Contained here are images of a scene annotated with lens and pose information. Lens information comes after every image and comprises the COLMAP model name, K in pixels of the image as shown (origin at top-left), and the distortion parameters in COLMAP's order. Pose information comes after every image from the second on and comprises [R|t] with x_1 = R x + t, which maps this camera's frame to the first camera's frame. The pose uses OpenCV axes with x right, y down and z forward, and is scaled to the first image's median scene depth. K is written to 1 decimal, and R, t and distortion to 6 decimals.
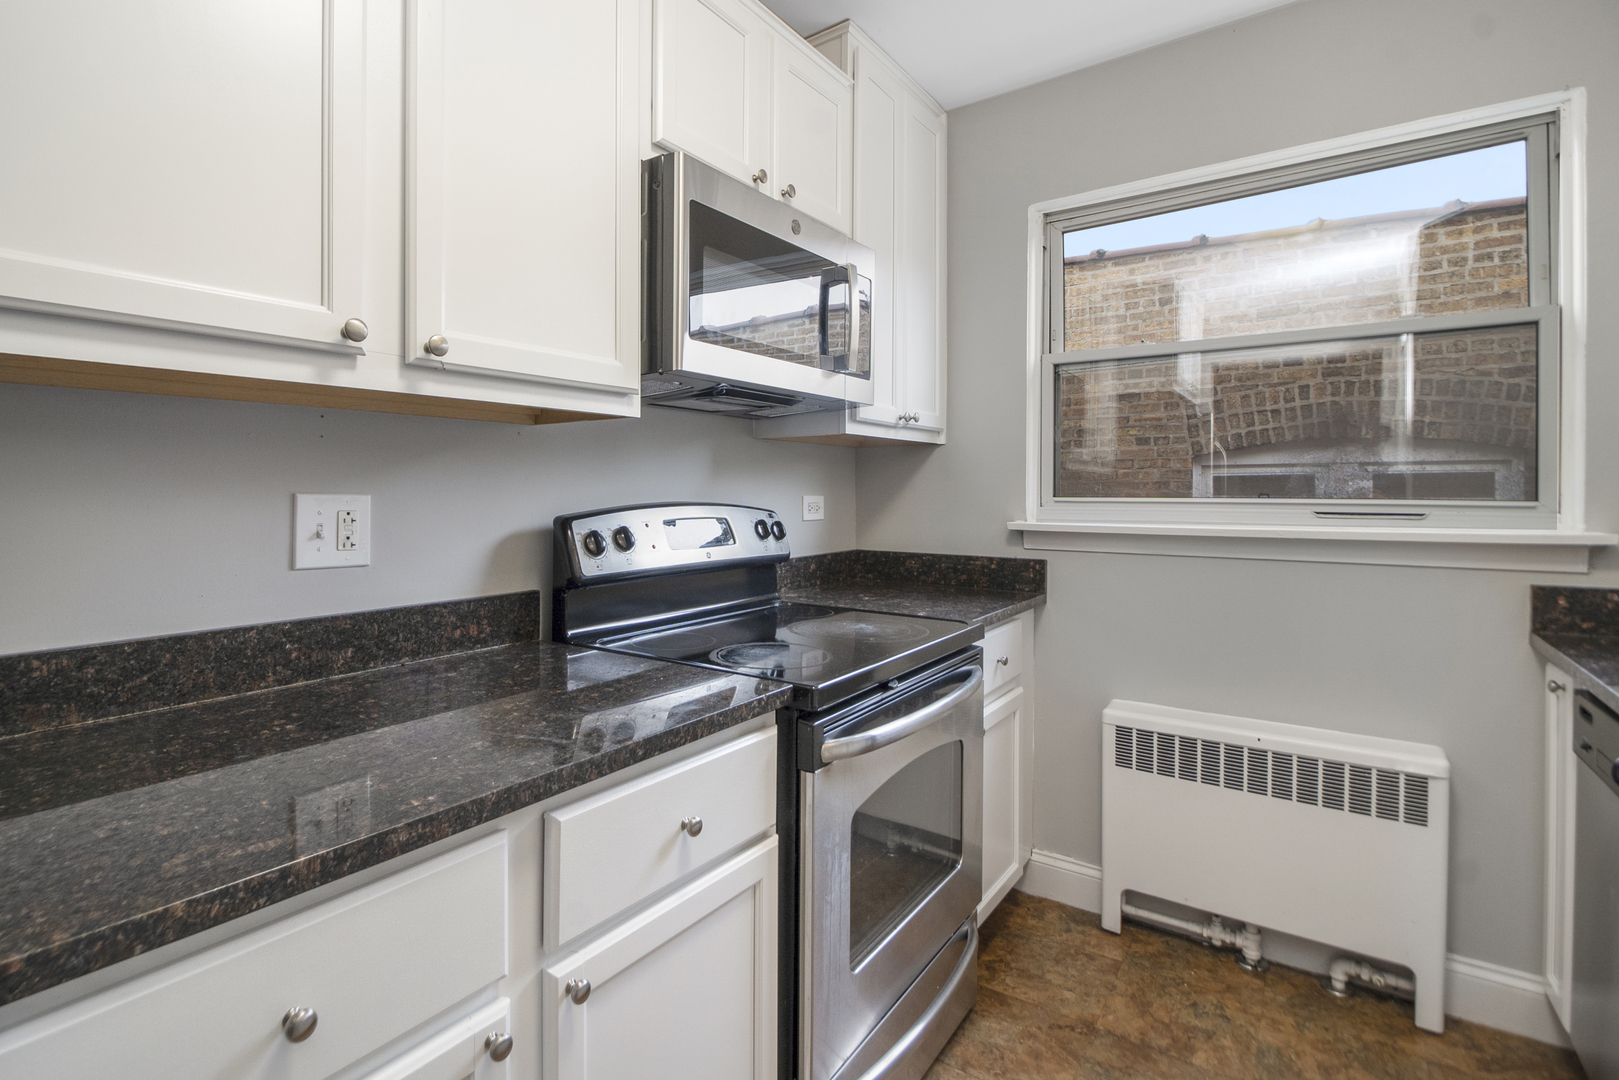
lens RADIAL K [[772.5, 0, 757.5], [0, 772.5, 481.8], [0, 0, 1]] dist [0.012877, -0.014852]
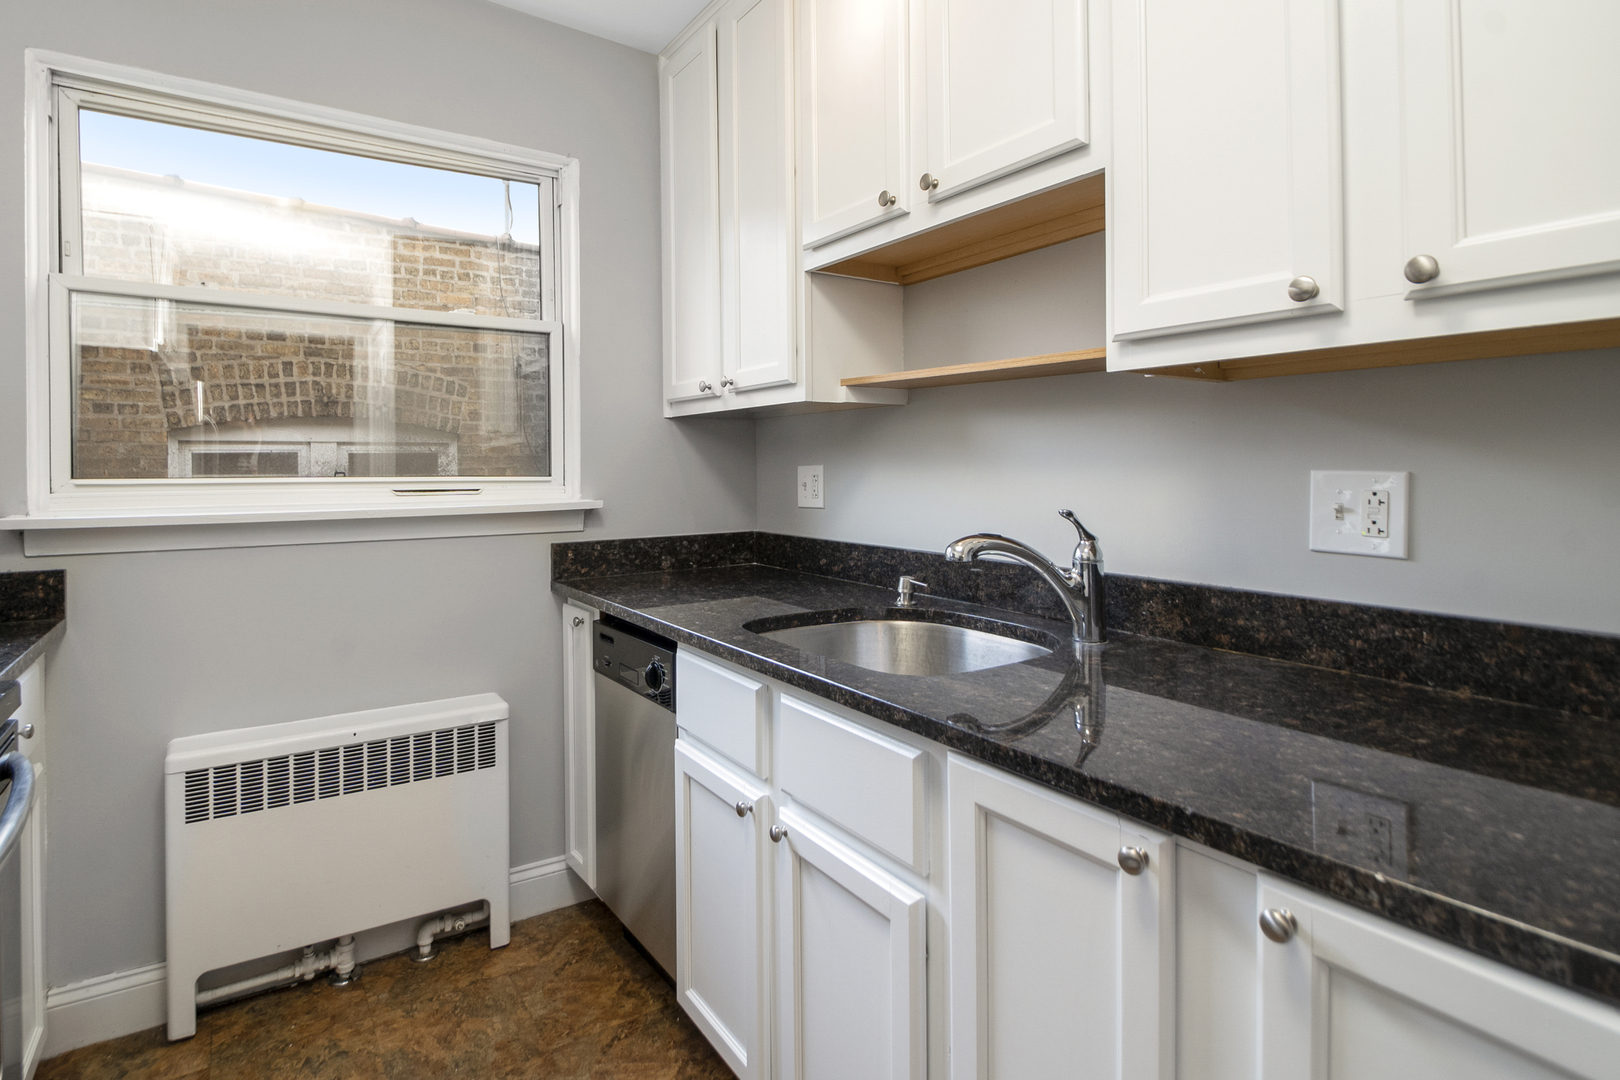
lens RADIAL K [[810.7, 0, 719.9], [0, 810.7, 466.6], [0, 0, 1]] dist [0.018185, -0.019711]
pose [[0.380784, -0.000646, 0.924664, -0.072378], [-0.006654, 0.999972, 0.003438, 0.002183], [-0.924640, -0.007462, 0.380769, 0.166400]]
